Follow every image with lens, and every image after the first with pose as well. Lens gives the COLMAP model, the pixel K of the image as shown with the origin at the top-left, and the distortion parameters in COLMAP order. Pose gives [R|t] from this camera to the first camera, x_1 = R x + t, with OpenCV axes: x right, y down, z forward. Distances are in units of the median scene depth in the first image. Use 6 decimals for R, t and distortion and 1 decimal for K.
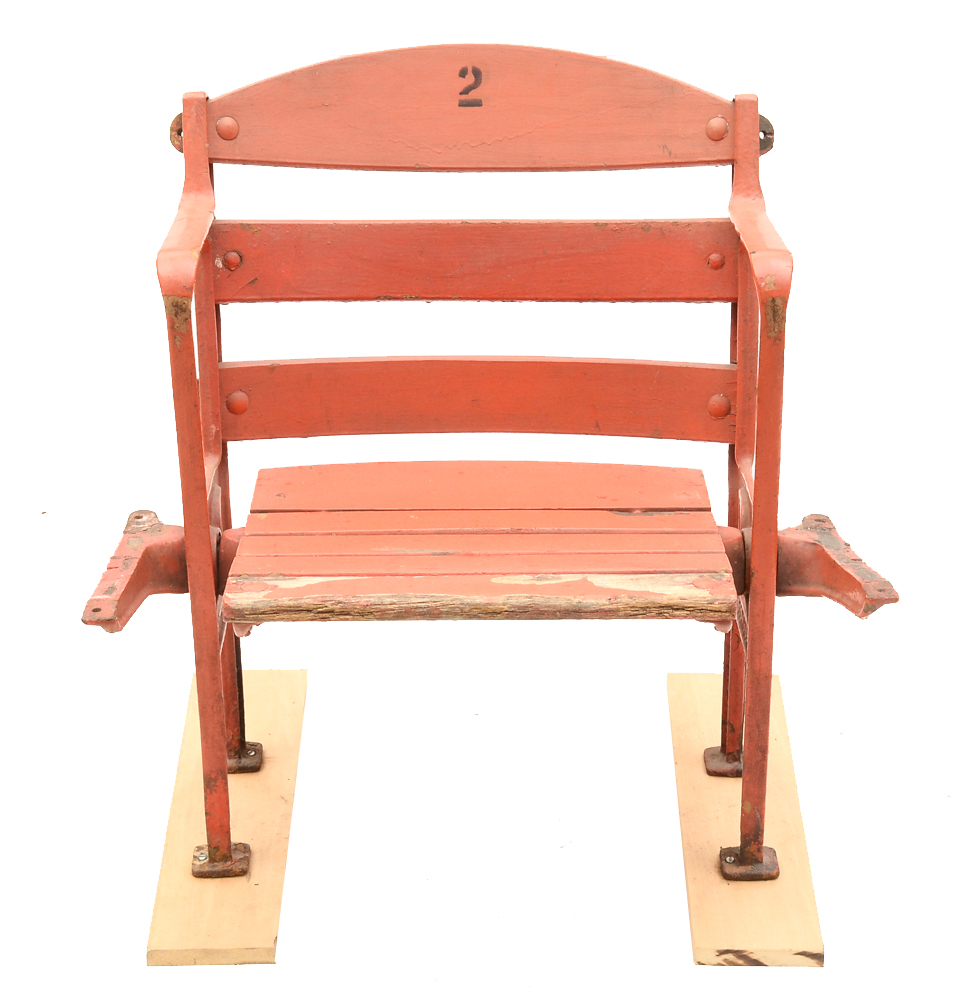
lens RADIAL K [[2425.8, 0, 483.8], [0, 2425.8, 543.7], [0, 0, 1]] dist [0.170068, 0.000000]
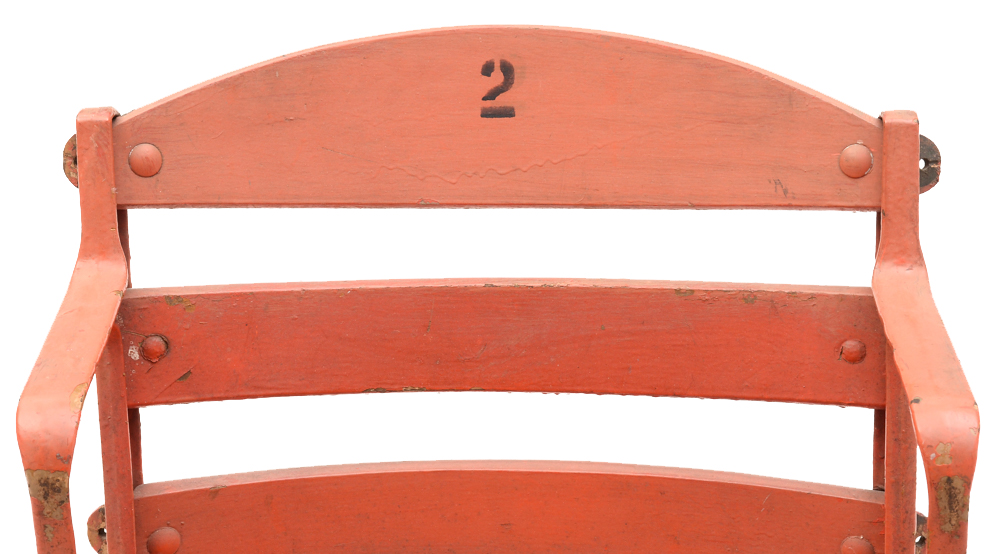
lens RADIAL K [[2484.9, 0, 496.5], [0, 2484.9, 304.3], [0, 0, 1]] dist [0.603173, 0.000000]
pose [[0.999587, 0.001325, -0.028709, 0.014979], [0.000310, 0.998380, 0.056899, -0.169210], [0.028738, -0.056884, 0.997967, 0.286989]]
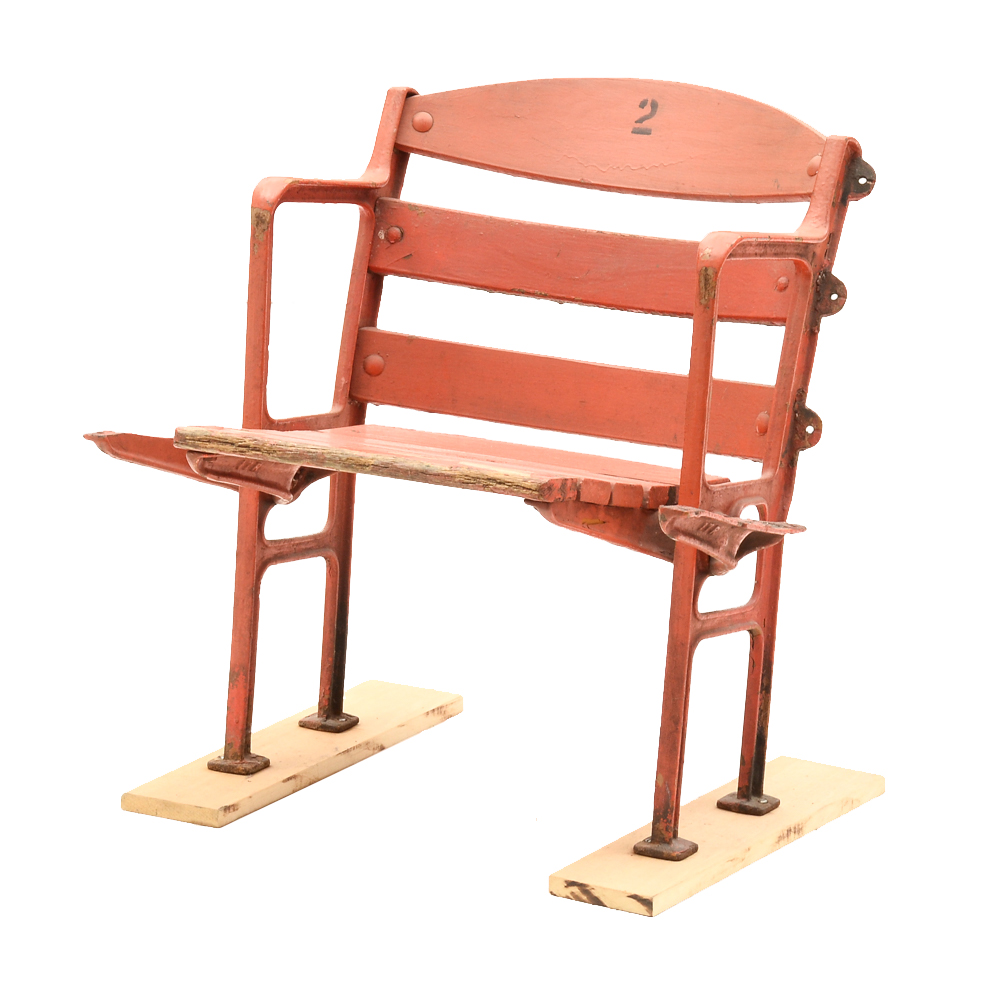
lens RADIAL K [[5018.8, 0, 497.6], [0, 5018.8, 501.7], [0, 0, 1]] dist [1.059547, 0.000000]
pose [[0.849230, 0.134207, -0.510682, 1.103328], [-0.271628, 0.940411, -0.204560, 0.444750], [0.452798, 0.312434, 0.835080, -0.826187]]
